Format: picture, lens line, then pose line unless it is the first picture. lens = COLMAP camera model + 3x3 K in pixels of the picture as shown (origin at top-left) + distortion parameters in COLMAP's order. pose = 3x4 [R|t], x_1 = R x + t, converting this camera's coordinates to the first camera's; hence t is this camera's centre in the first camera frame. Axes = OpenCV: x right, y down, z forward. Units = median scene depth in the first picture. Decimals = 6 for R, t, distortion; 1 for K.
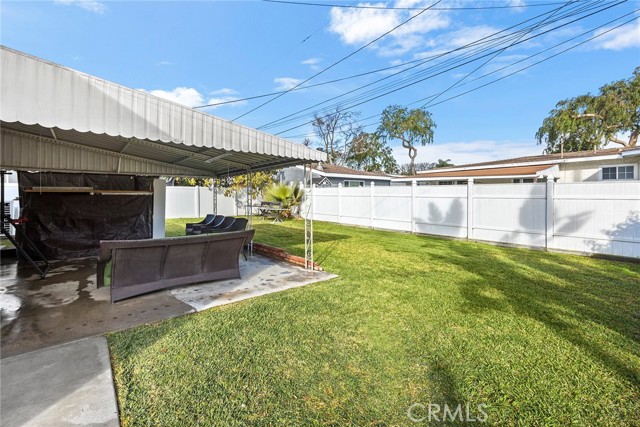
lens RADIAL K [[259.3, 0, 319.1], [0, 259.3, 210.9], [0, 0, 1]] dist [-0.002386, -0.000200]
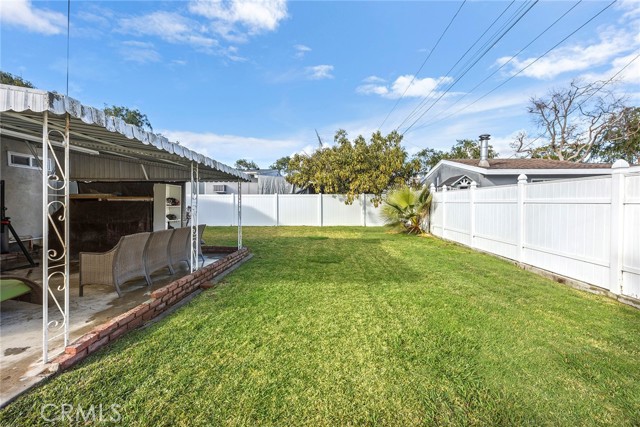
lens RADIAL K [[259.3, 0, 319.1], [0, 259.3, 210.9], [0, 0, 1]] dist [-0.002386, -0.000200]
pose [[0.756468, 0.017973, -0.653784, 0.161659], [-0.039374, 0.999061, -0.018093, -0.012103], [0.652845, 0.039429, 0.756465, 0.259474]]
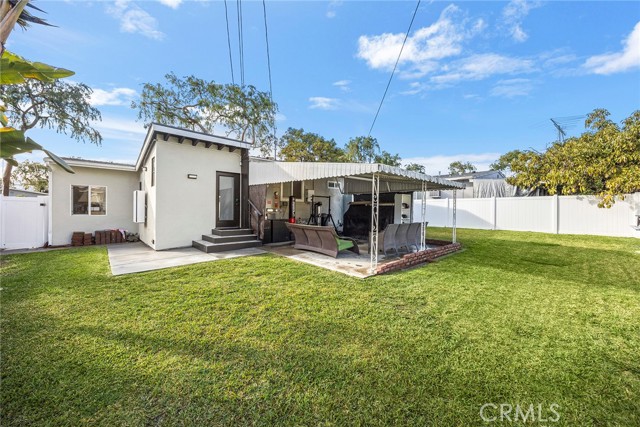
lens RADIAL K [[259.3, 0, 319.1], [0, 259.3, 210.9], [0, 0, 1]] dist [-0.002386, -0.000200]
pose [[0.084450, 0.012440, -0.996350, 0.288386], [-0.058760, 0.998244, 0.007484, -0.006637], [0.994694, 0.057914, 0.085033, 0.176159]]
